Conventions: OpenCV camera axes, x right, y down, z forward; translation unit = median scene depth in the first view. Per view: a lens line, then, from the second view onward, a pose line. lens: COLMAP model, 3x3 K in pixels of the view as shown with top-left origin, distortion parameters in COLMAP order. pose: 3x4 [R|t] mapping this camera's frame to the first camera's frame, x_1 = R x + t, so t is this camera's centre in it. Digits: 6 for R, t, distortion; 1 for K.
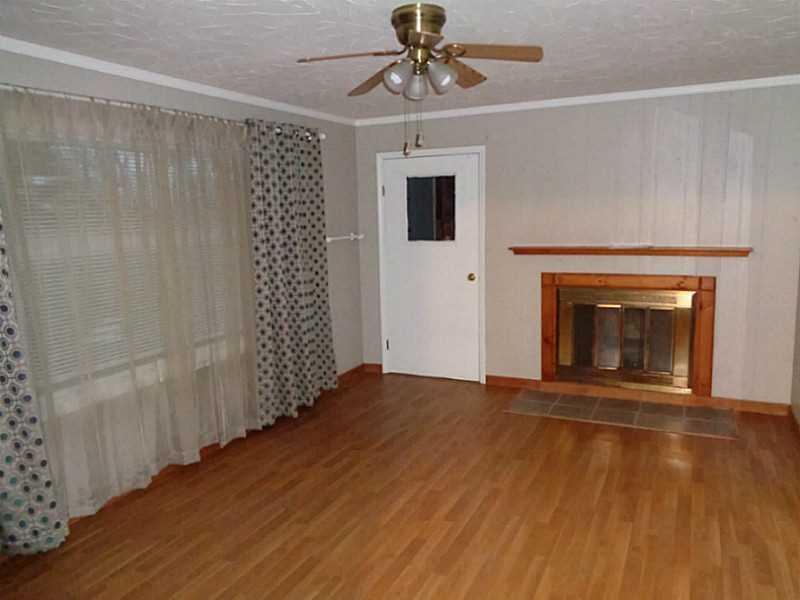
lens RADIAL K [[590.4, 0, 400.0], [0, 590.4, 300.0], [0, 0, 1]] dist [-0.023900, 0.032951]
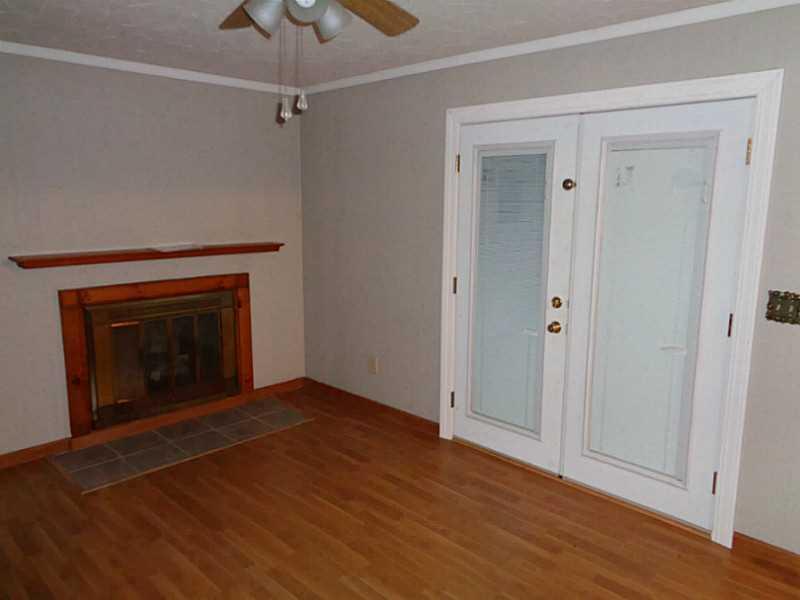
lens RADIAL K [[599.8, 0, 403.1], [0, 599.8, 303.4], [0, 0, 1]] dist [-0.014146, 0.032683]
pose [[0.320621, -0.143021, 0.936348, -0.367598], [0.122056, 0.986532, 0.108892, -0.070485], [-0.939311, 0.079374, 0.333760, 0.433279]]
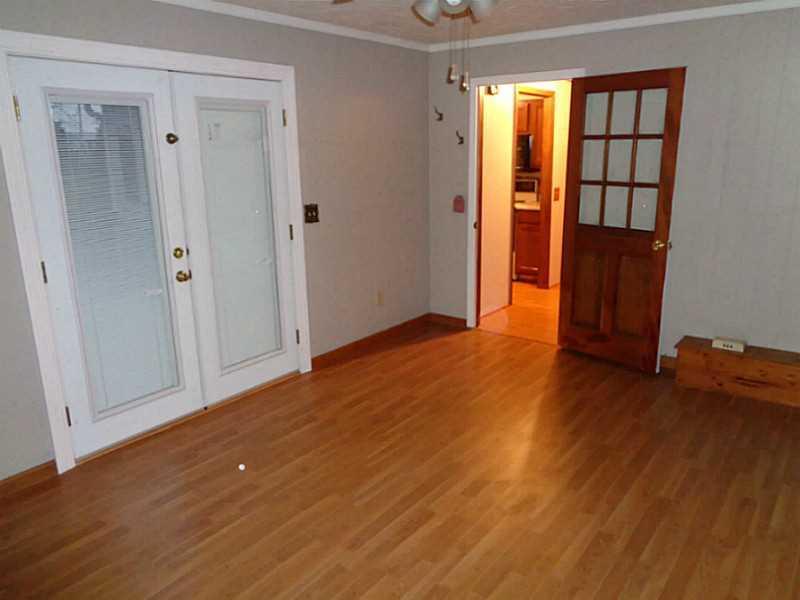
lens RADIAL K [[599.8, 0, 403.1], [0, 599.8, 303.4], [0, 0, 1]] dist [-0.014146, 0.032683]
pose [[-0.980410, -0.005435, 0.196894, -0.036922], [0.071909, 0.920746, 0.383479, -0.190688], [-0.183373, 0.390125, -0.902317, 1.215740]]
